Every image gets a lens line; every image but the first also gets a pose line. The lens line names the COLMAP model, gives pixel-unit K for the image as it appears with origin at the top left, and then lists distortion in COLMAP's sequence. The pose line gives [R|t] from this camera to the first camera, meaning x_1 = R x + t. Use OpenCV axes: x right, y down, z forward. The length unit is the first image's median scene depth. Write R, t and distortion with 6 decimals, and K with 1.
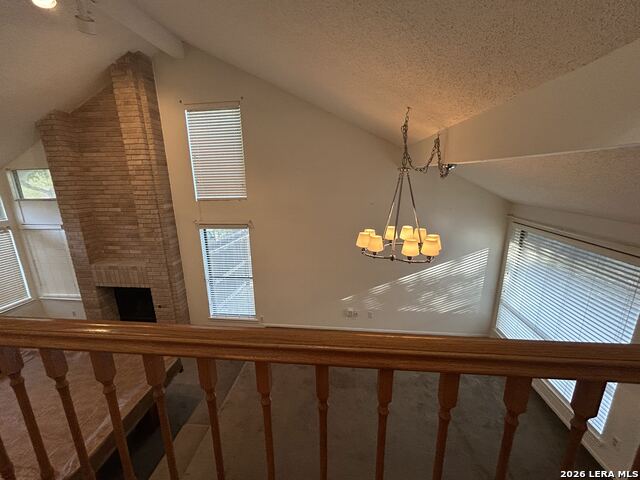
lens RADIAL K [[258.9, 0, 319.3], [0, 258.9, 237.9], [0, 0, 1]] dist [0.002485, -0.000375]
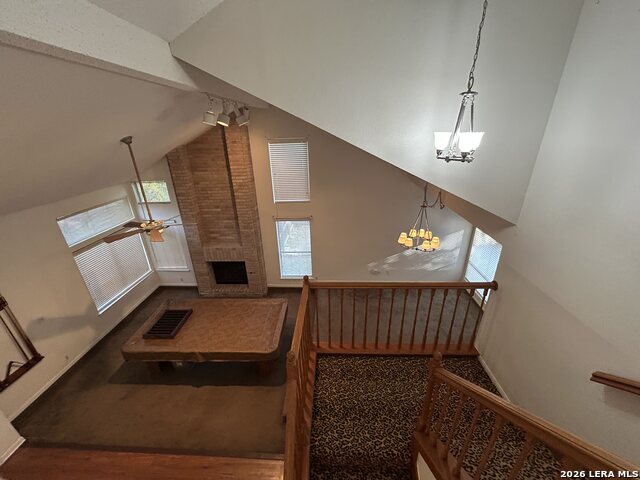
lens RADIAL K [[258.9, 0, 318.5], [0, 258.9, 239.1], [0, 0, 1]] dist [0.002485, -0.000375]
pose [[0.998220, -0.034322, 0.048766, -0.299456], [0.025704, 0.985538, 0.167494, -0.180043], [-0.053810, -0.165942, 0.984666, -0.497462]]
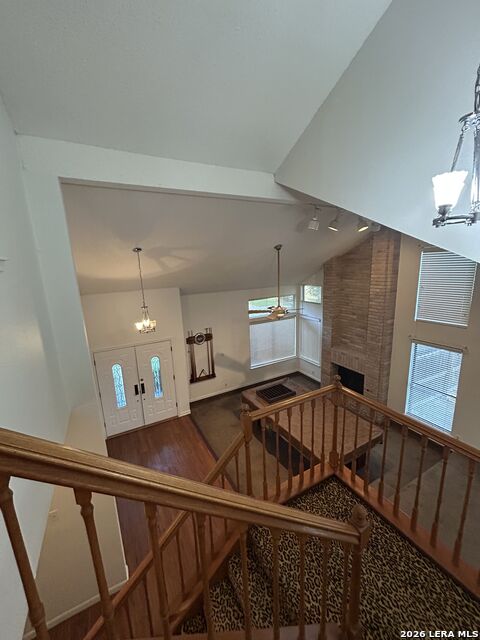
lens RADIAL K [[258.9, 0, 240.3], [0, 258.9, 318.1], [0, 0, 1]] dist [0.002485, -0.000375]
pose [[0.569611, 0.162735, -0.805643, 0.049182], [-0.163505, 0.983048, 0.082967, -0.120632], [0.805487, 0.084467, 0.586563, -0.405993]]
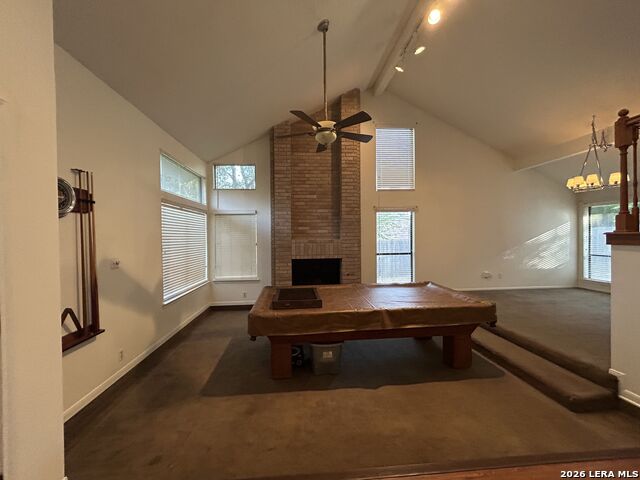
lens RADIAL K [[258.9, 0, 320.7], [0, 258.9, 237.0], [0, 0, 1]] dist [0.002485, -0.000375]
pose [[0.980331, 0.002096, 0.197348, -1.011755], [0.044044, 0.972402, -0.229117, 0.378263], [-0.192382, 0.233303, 0.953184, -0.160101]]
